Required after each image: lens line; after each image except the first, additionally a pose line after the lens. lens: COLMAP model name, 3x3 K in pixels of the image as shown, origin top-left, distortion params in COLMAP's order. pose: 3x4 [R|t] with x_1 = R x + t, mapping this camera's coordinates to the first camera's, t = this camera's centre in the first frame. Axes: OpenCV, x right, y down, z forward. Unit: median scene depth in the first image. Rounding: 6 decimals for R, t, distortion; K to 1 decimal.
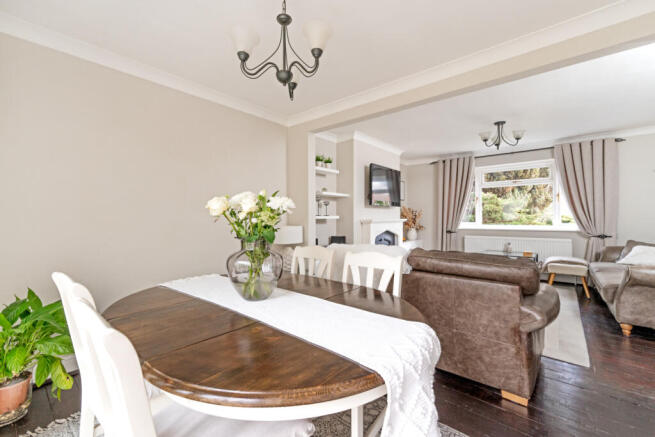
lens RADIAL K [[278.7, 0, 326.4], [0, 278.7, 216.7], [0, 0, 1]] dist [0.002252, -0.000418]
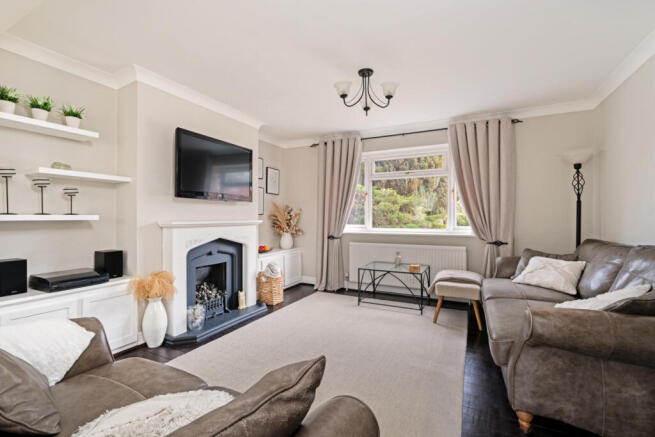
lens RADIAL K [[297.8, 0, 326.6], [0, 297.8, 217.0], [0, 0, 1]] dist [-0.011651, 0.000216]
pose [[0.970474, 0.004522, 0.241165, 0.304999], [-0.004608, 0.999989, -0.000208, -0.001287], [-0.241164, -0.000910, 0.970484, 0.293023]]
